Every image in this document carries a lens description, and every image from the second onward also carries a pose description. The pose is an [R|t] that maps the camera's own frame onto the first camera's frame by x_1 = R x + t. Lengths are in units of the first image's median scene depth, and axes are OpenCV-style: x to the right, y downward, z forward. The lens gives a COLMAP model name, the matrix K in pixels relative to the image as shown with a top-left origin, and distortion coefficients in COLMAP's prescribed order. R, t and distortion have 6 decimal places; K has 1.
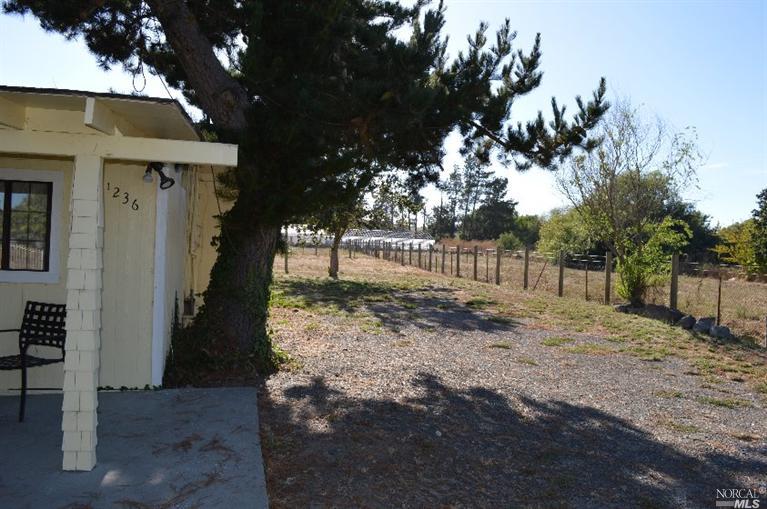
lens RADIAL K [[620.9, 0, 384.7], [0, 620.9, 256.3], [0, 0, 1]] dist [-0.052002, -0.002593]
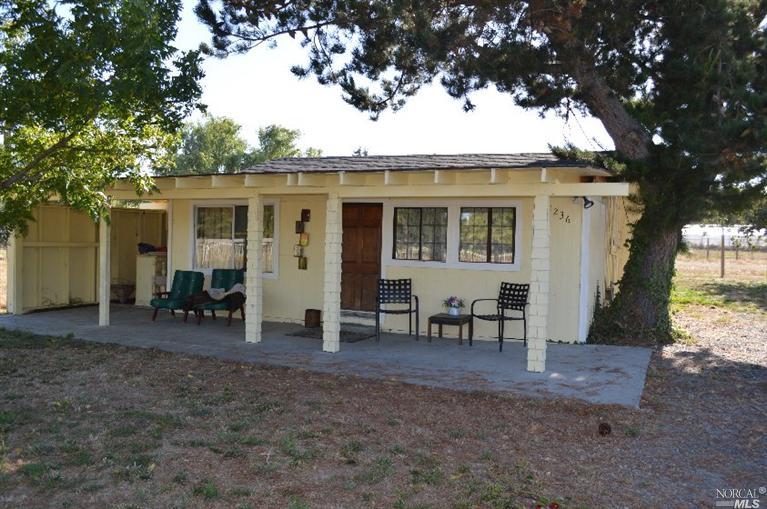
lens RADIAL K [[659.8, 0, 383.9], [0, 659.8, 256.3], [0, 0, 1]] dist [-0.032641, -0.000070]
pose [[0.790553, -0.002753, -0.612387, 0.221169], [-0.002976, 0.999961, -0.008338, 0.021038], [0.612386, 0.008414, 0.790514, -0.541981]]
